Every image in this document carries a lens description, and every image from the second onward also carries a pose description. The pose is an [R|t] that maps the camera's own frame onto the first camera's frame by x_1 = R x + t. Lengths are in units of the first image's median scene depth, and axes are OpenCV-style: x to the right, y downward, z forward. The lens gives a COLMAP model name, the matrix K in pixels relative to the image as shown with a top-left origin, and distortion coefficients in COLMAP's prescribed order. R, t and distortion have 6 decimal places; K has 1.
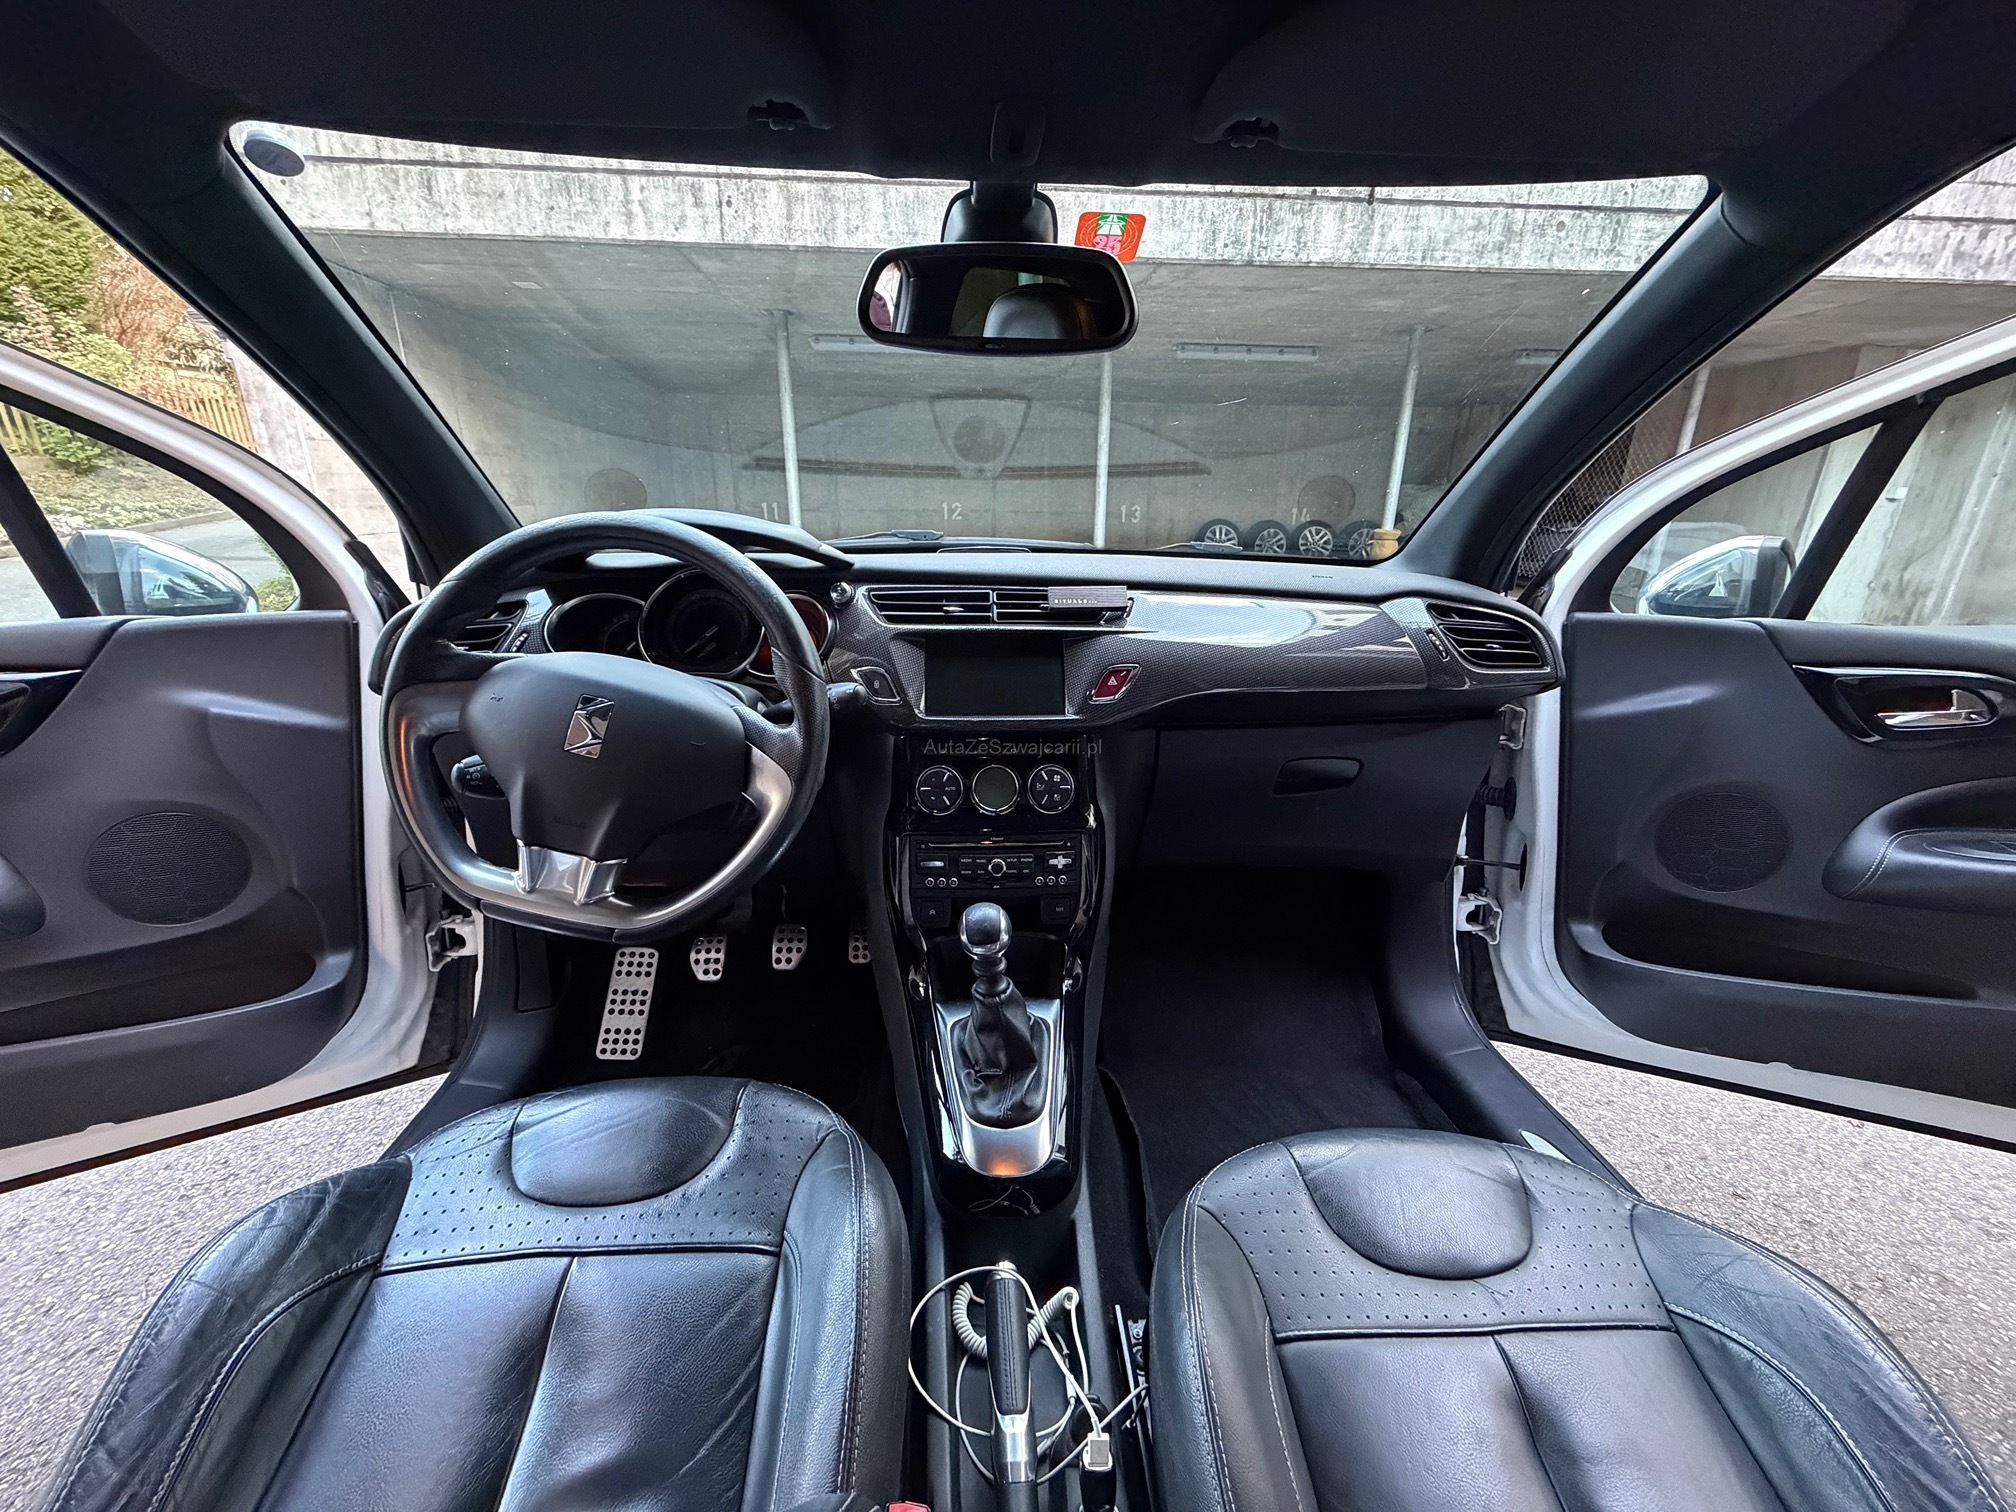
lens RADIAL K [[796.2, 0, 1008.0], [0, 796.2, 756.0], [0, 0, 1]] dist [-0.001541, -0.000071]
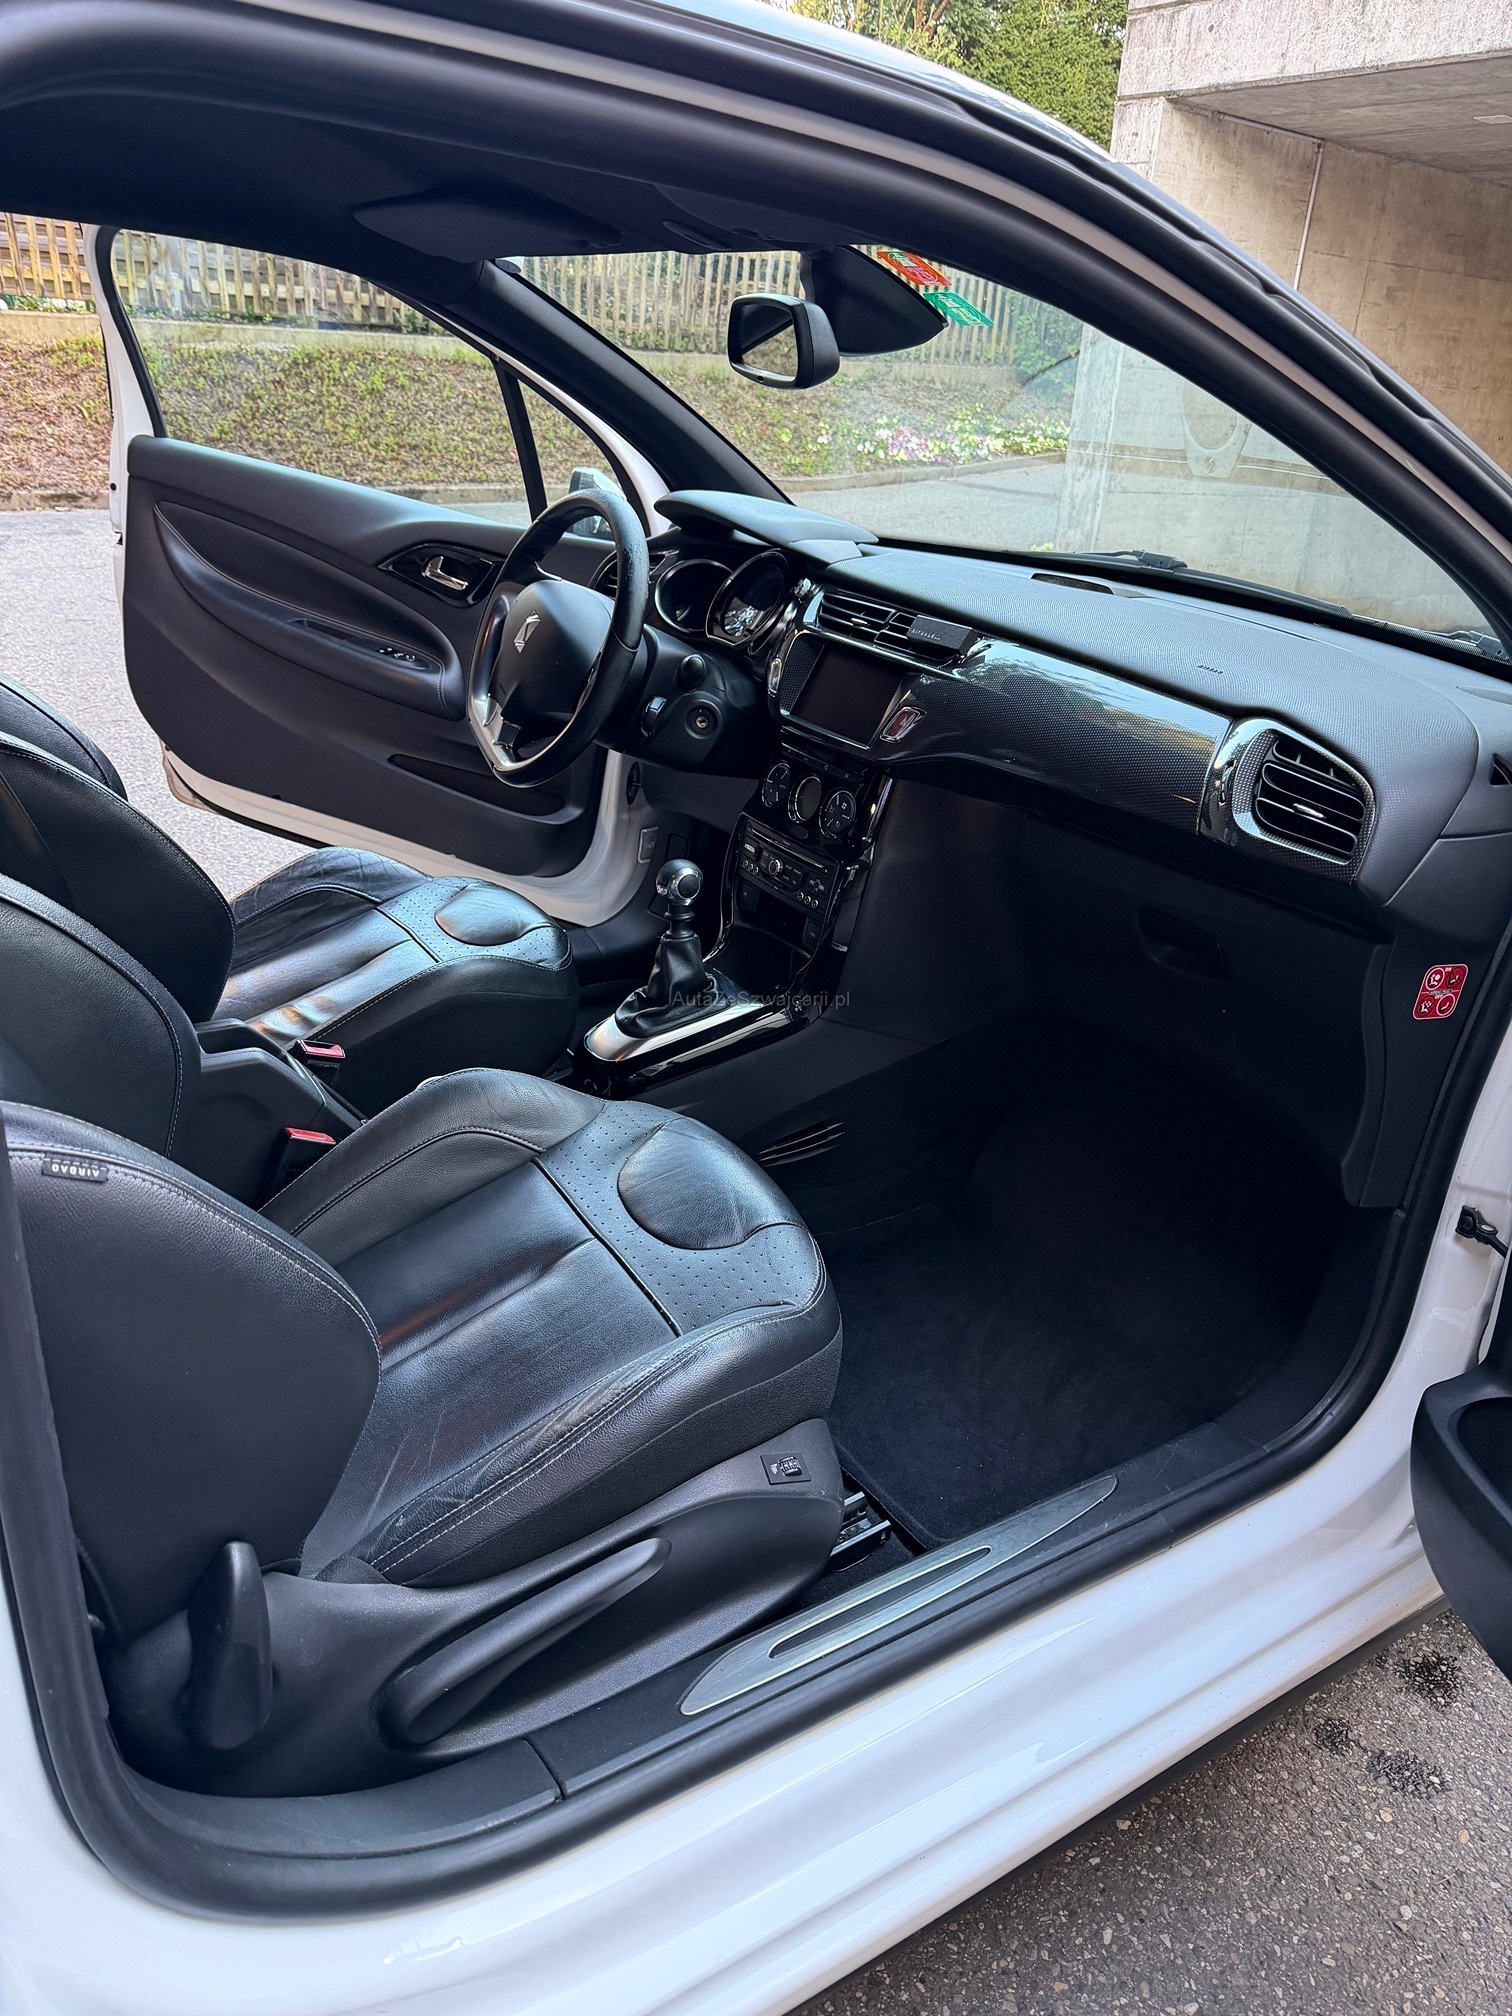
lens RADIAL K [[1434.1, 0, 756.0], [0, 1434.1, 1008.0], [0, 0, 1]] dist [-0.011880, -0.006510]
pose [[0.492547, 0.371111, -0.787194, 1.113339], [-0.322856, 0.917896, 0.230717, -0.085024], [0.808184, 0.140511, 0.571922, -0.051582]]
